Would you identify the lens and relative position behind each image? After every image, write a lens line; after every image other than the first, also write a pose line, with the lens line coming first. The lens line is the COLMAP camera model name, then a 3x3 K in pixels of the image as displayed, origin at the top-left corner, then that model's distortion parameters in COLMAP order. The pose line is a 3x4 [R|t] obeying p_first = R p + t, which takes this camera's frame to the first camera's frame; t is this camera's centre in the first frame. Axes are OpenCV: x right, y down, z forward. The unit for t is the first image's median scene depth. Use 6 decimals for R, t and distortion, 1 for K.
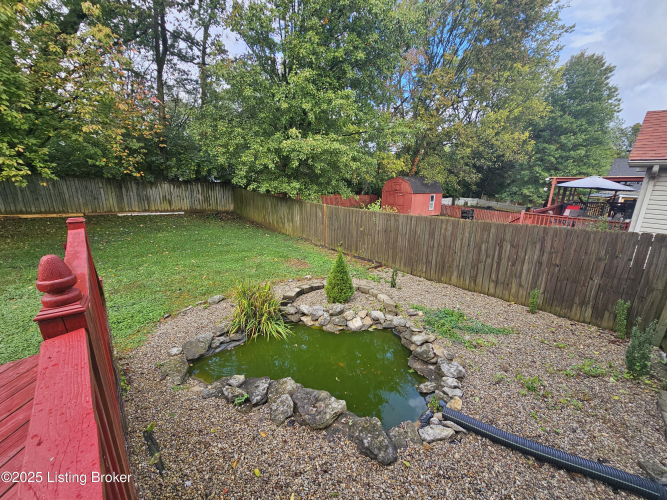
lens RADIAL K [[270.9, 0, 331.1], [0, 270.9, 250.0], [0, 0, 1]] dist [-0.001119, 0.001499]
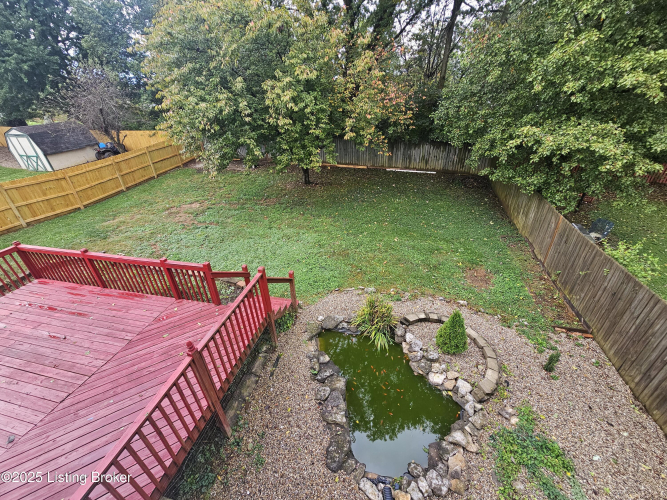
lens RADIAL K [[270.9, 0, 333.0], [0, 270.9, 254.8], [0, 0, 1]] dist [-0.001119, 0.001499]
pose [[0.567421, 0.379770, -0.730622, 0.448534], [-0.169526, 0.922163, 0.347672, -0.478361], [0.805788, -0.073417, 0.587636, 0.064248]]
